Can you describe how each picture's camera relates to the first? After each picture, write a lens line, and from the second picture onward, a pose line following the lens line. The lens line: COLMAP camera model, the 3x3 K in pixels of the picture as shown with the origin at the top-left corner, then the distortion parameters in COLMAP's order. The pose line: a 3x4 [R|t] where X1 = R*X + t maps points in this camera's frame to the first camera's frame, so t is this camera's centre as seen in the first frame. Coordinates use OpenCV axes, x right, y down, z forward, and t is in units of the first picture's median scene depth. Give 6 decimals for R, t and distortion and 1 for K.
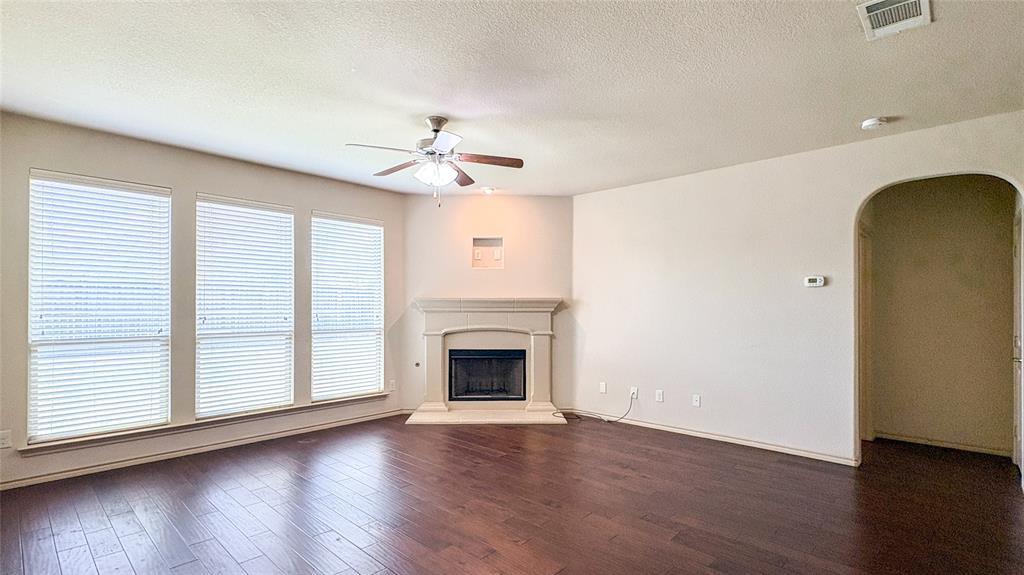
lens RADIAL K [[483.0, 0, 512.6], [0, 483.0, 292.1], [0, 0, 1]] dist [0.003844, 0.000131]
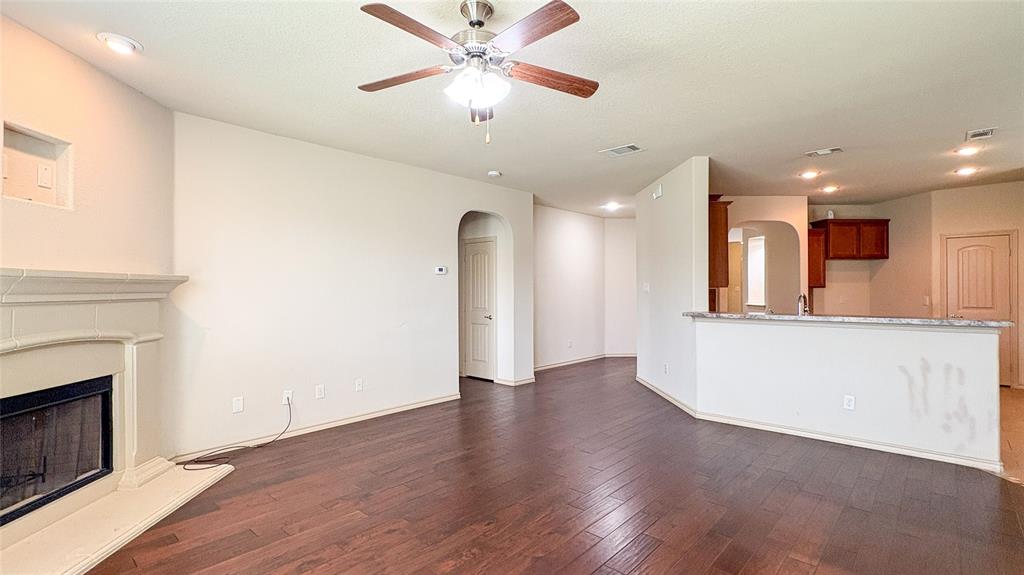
lens RADIAL K [[483.0, 0, 508.9], [0, 483.0, 289.4], [0, 0, 1]] dist [0.003844, 0.000131]
pose [[0.003476, -0.001185, 0.999993, -0.522834], [-0.021719, 0.999763, 0.001260, 0.019156], [-0.999758, -0.021723, 0.003450, 0.607254]]
